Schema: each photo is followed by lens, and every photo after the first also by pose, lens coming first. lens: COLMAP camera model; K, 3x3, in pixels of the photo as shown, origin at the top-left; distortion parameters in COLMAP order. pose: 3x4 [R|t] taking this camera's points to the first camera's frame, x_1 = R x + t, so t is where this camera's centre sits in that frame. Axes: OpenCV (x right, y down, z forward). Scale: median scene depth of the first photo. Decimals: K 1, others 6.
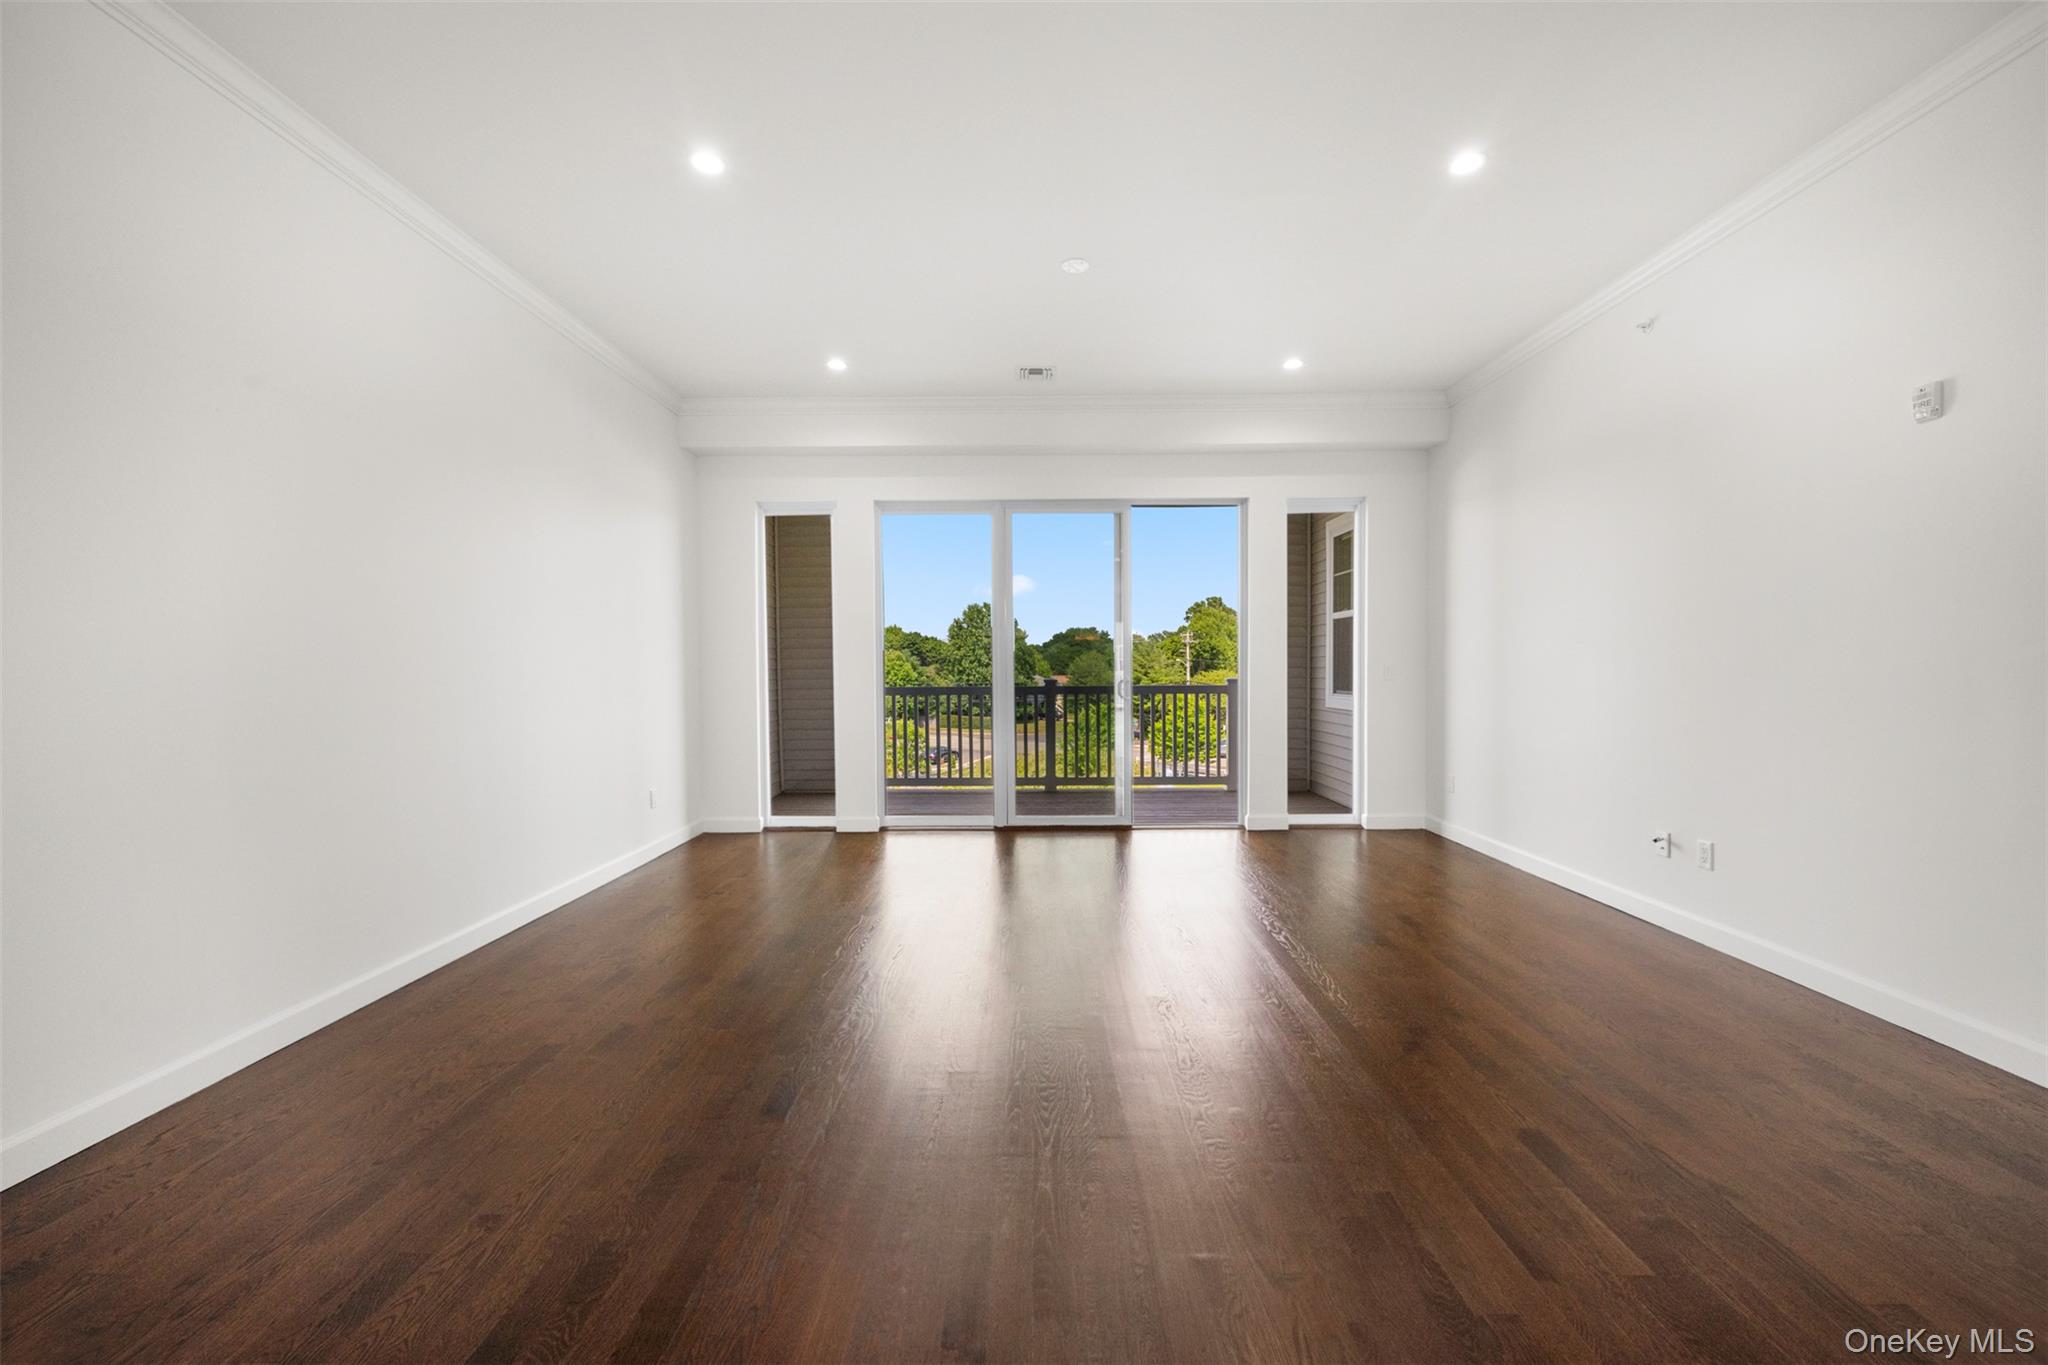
lens RADIAL K [[817.1, 0, 1024.0], [0, 817.1, 682.5], [0, 0, 1]] dist [0.001008, -0.000038]
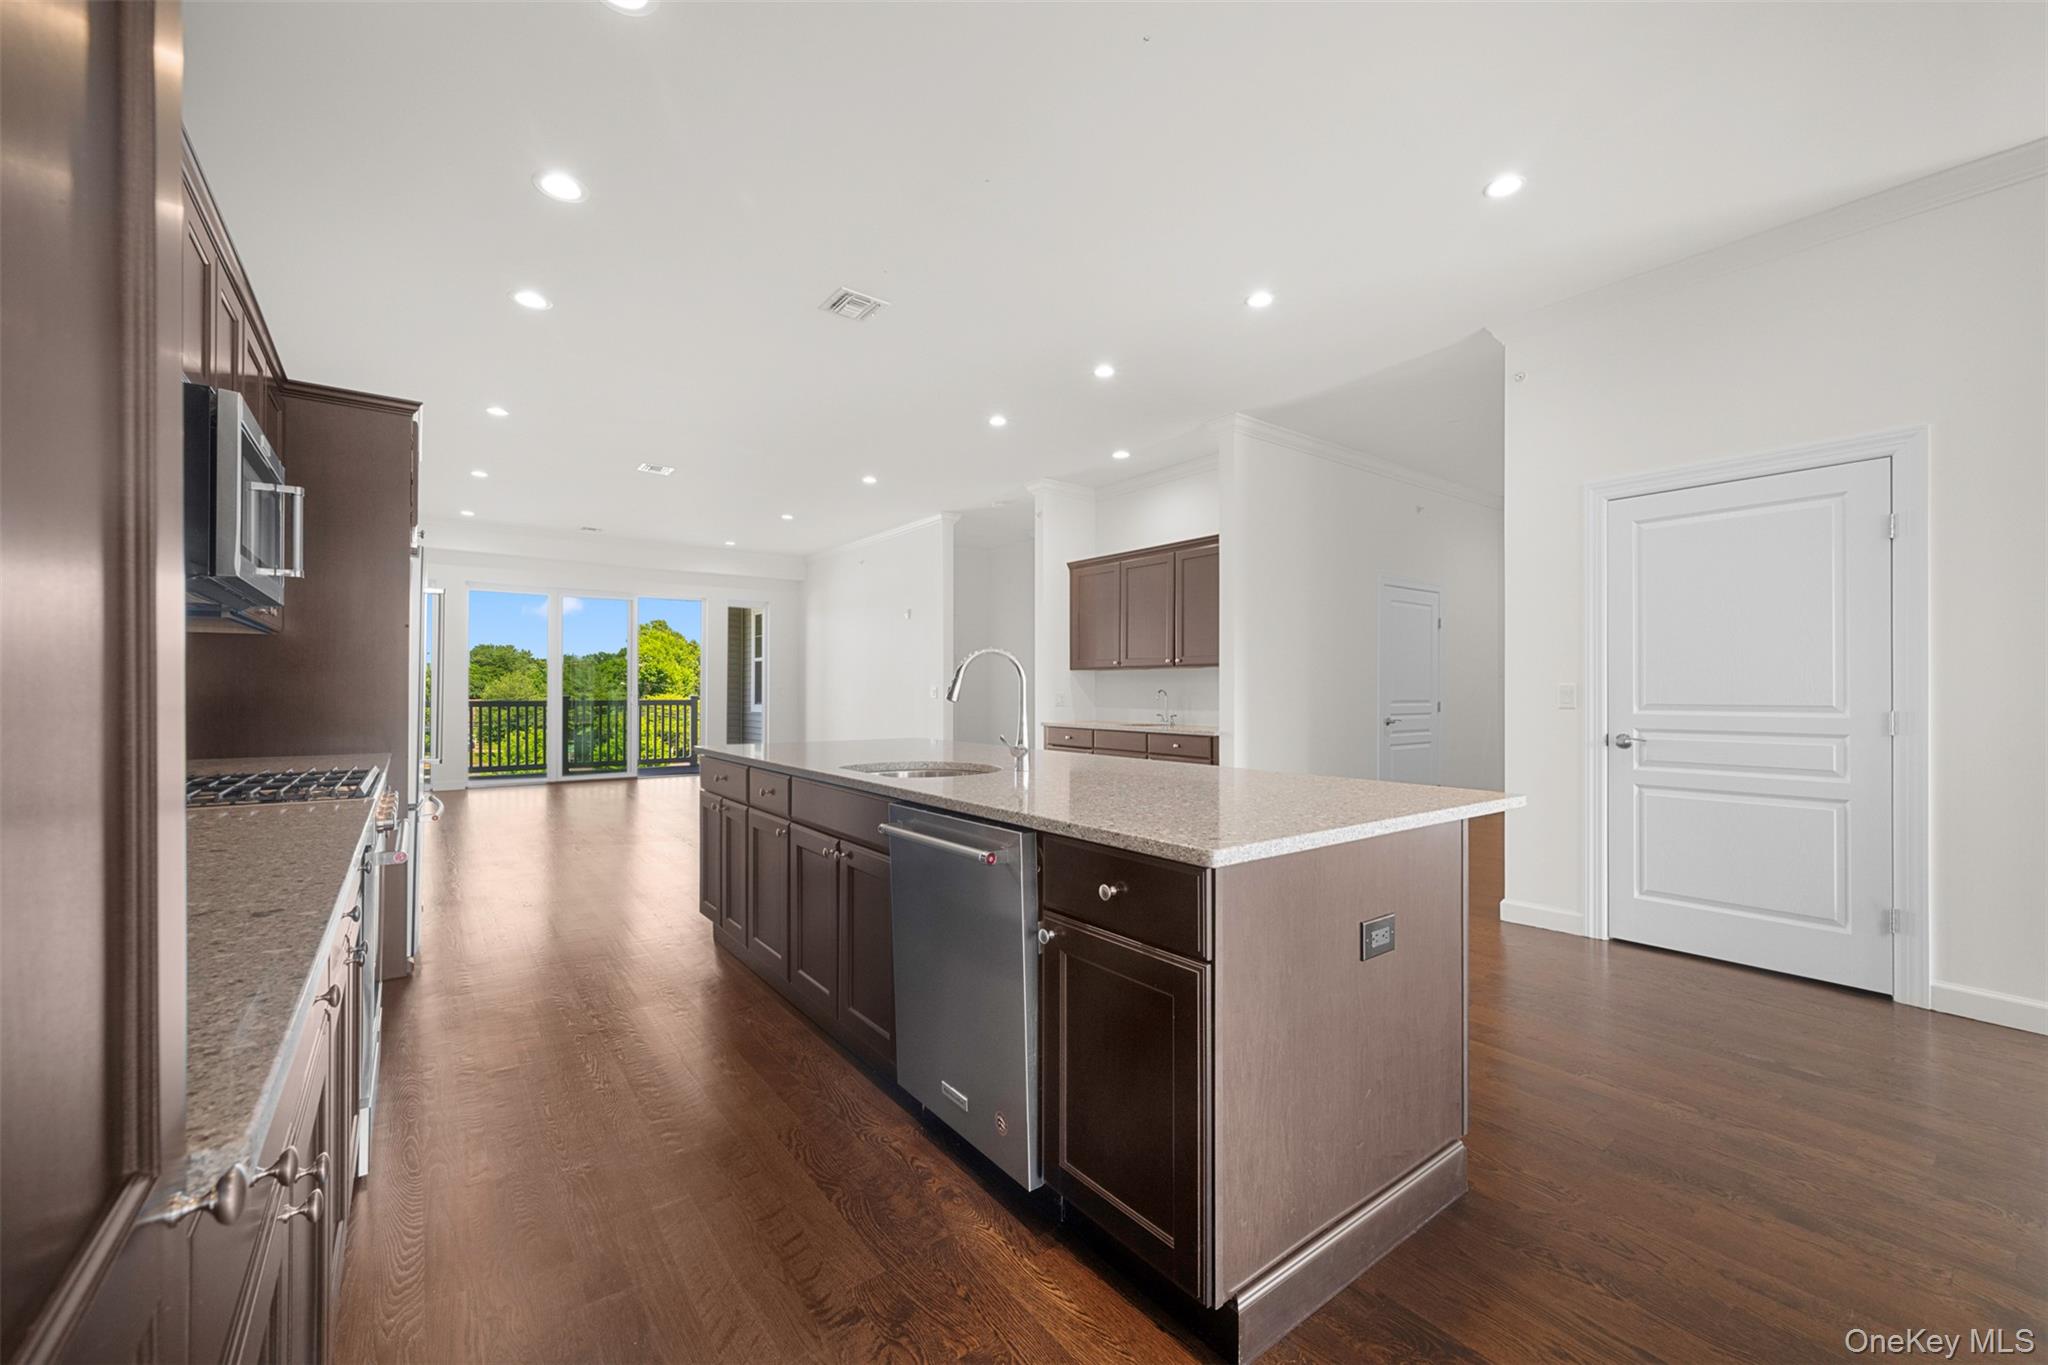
lens RADIAL K [[817.1, 0, 1024.0], [0, 817.1, 682.5], [0, 0, 1]] dist [0.001008, -0.000038]
pose [[0.794985, 0.014045, 0.606466, -0.236855], [0.004278, 0.999577, -0.028758, 0.022085], [-0.606614, 0.025457, 0.794589, -0.780891]]
